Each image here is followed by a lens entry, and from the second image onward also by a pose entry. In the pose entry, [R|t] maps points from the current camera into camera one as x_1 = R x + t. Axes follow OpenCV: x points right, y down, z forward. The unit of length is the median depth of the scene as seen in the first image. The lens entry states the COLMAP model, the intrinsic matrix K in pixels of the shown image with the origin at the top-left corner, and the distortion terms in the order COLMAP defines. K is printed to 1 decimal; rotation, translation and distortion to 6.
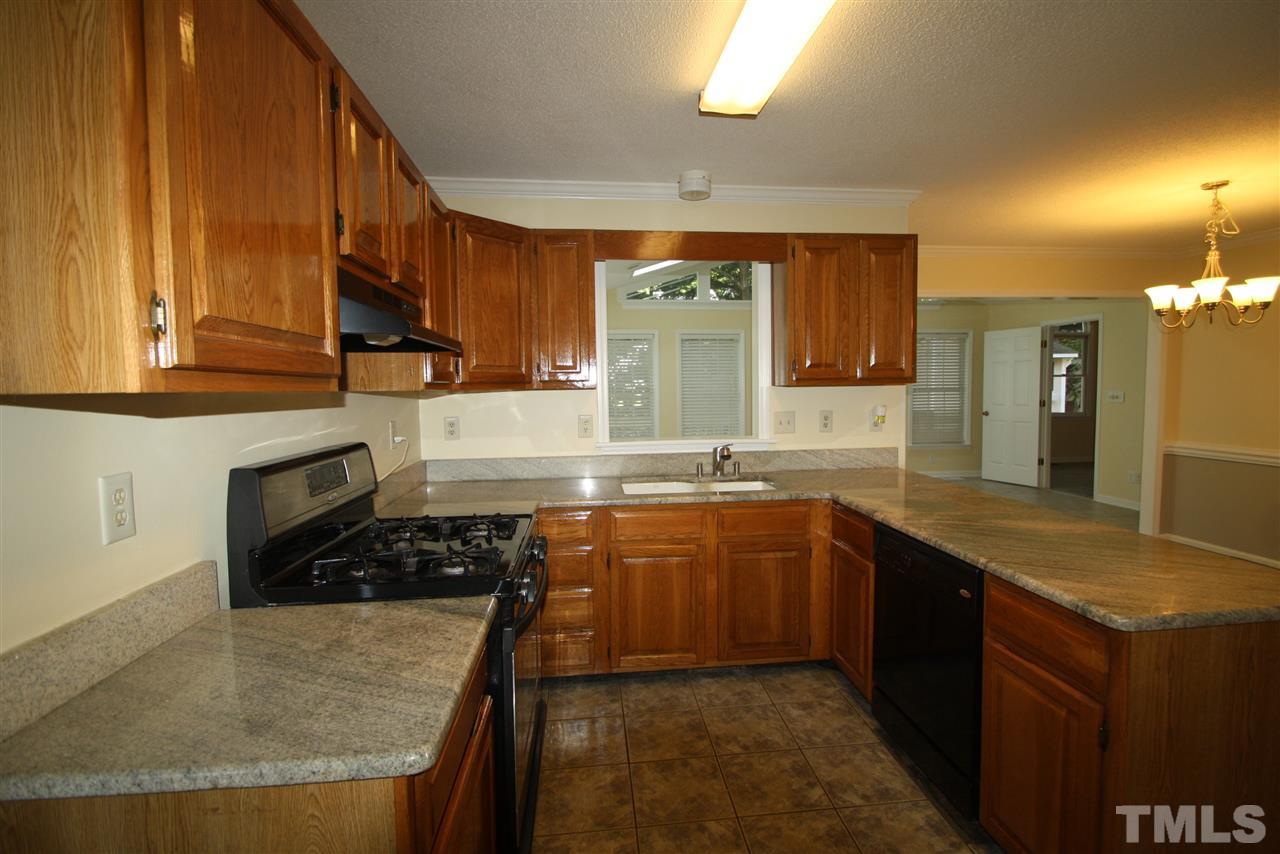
lens RADIAL K [[617.9, 0, 647.2], [0, 617.9, 422.8], [0, 0, 1]] dist [0.007873, -0.007774]
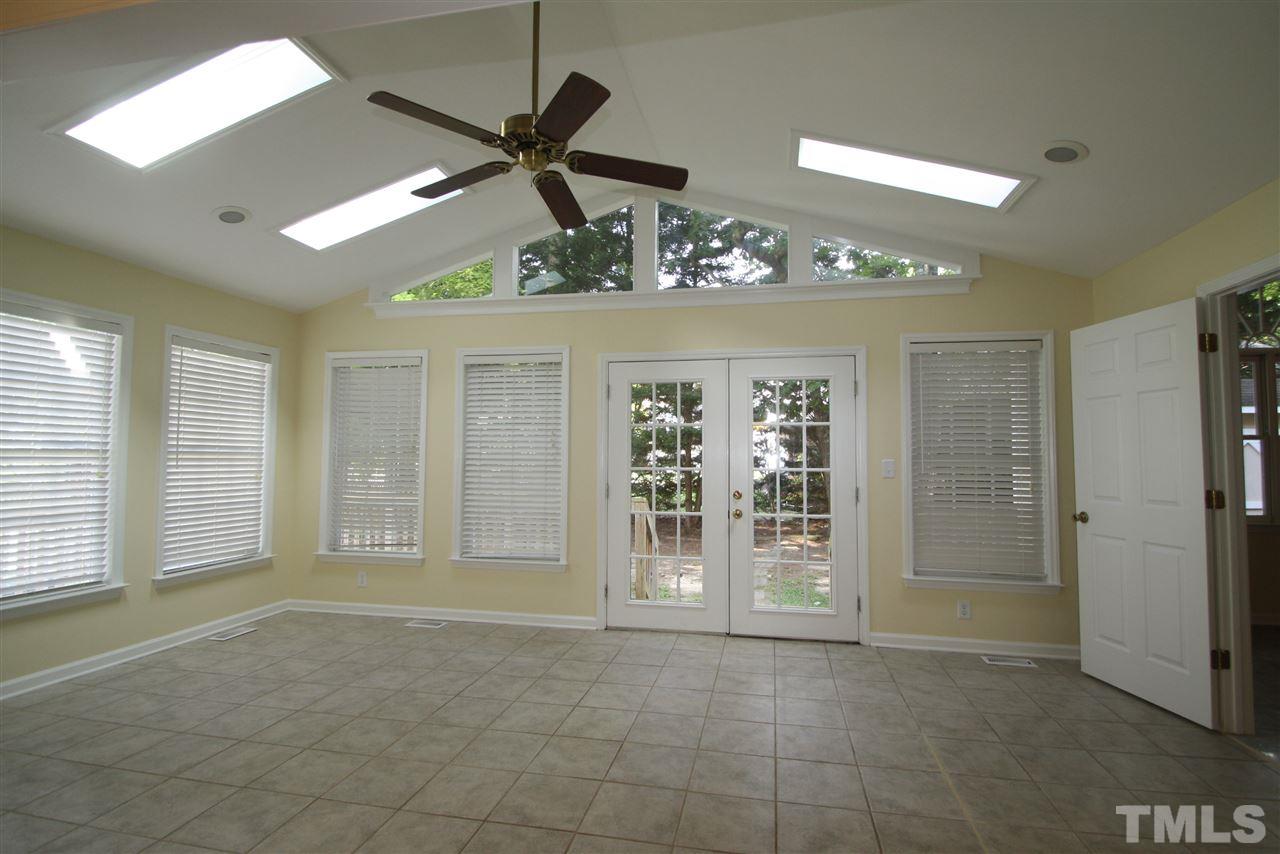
lens RADIAL K [[617.9, 0, 659.4], [0, 617.9, 431.3], [0, 0, 1]] dist [0.007873, -0.007774]
pose [[0.954733, 0.006079, -0.297402, 1.050127], [-0.036334, 0.994688, -0.096312, -0.059759], [0.295236, 0.102758, 0.949882, 1.327308]]
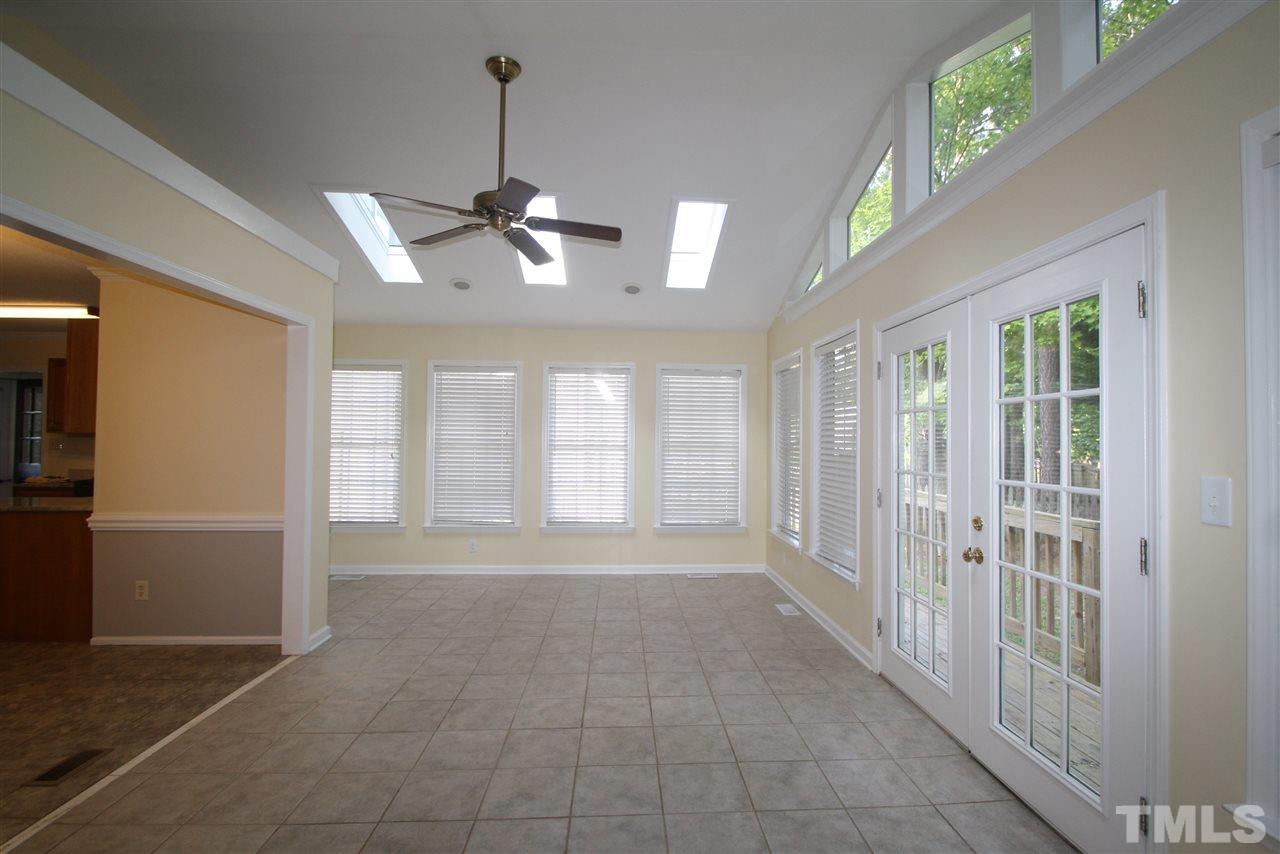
lens RADIAL K [[617.9, 0, 647.5], [0, 617.9, 432.6], [0, 0, 1]] dist [0.007873, -0.007774]
pose [[-0.075573, 0.001655, -0.997139, 1.650709], [-0.065787, 0.997812, 0.006642, -0.153653], [0.994968, 0.066100, -0.075299, 2.329374]]
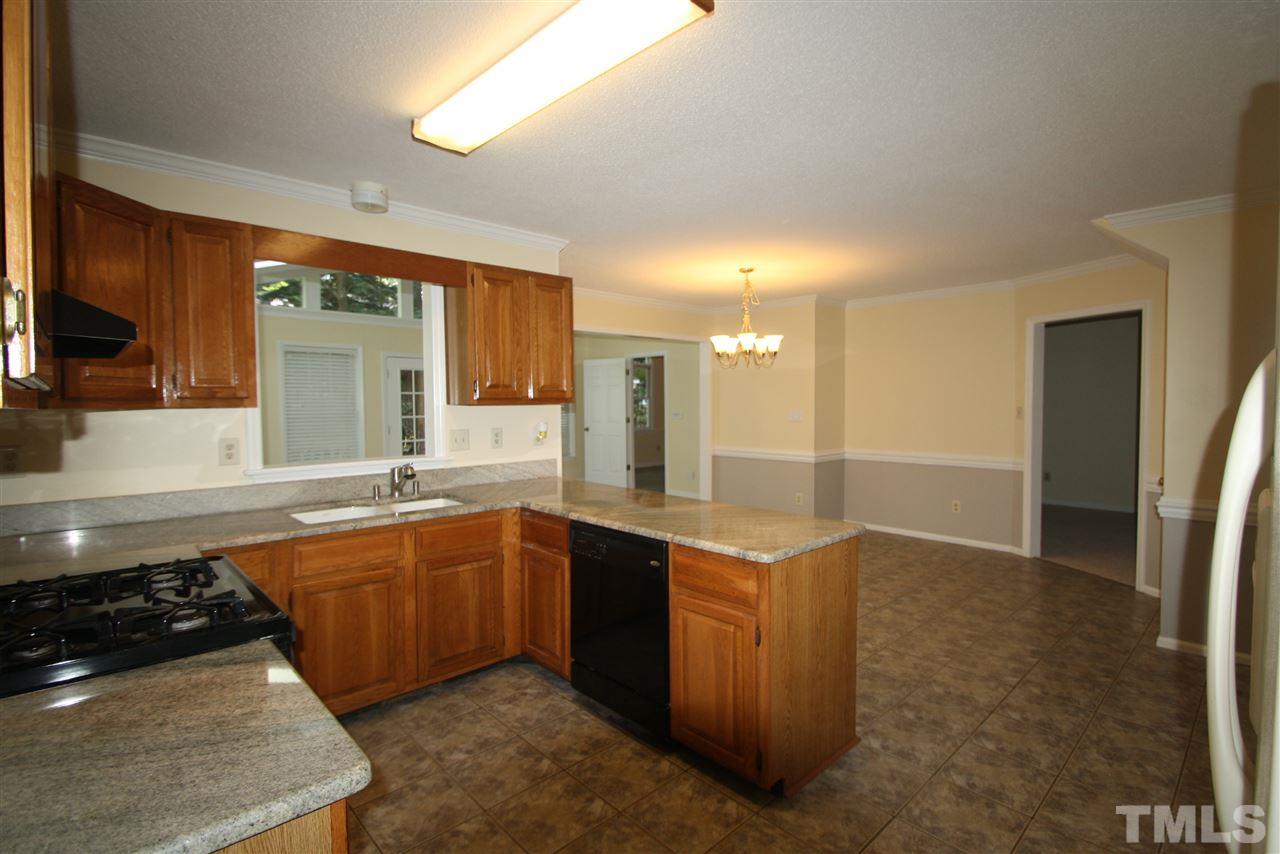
lens RADIAL K [[617.9, 0, 661.7], [0, 617.9, 421.7], [0, 0, 1]] dist [0.007873, -0.007774]
pose [[0.788034, -0.012636, 0.615502, -0.164425], [0.033366, 0.999196, -0.022205, 0.003347], [-0.614727, 0.038035, 0.787822, -0.029742]]
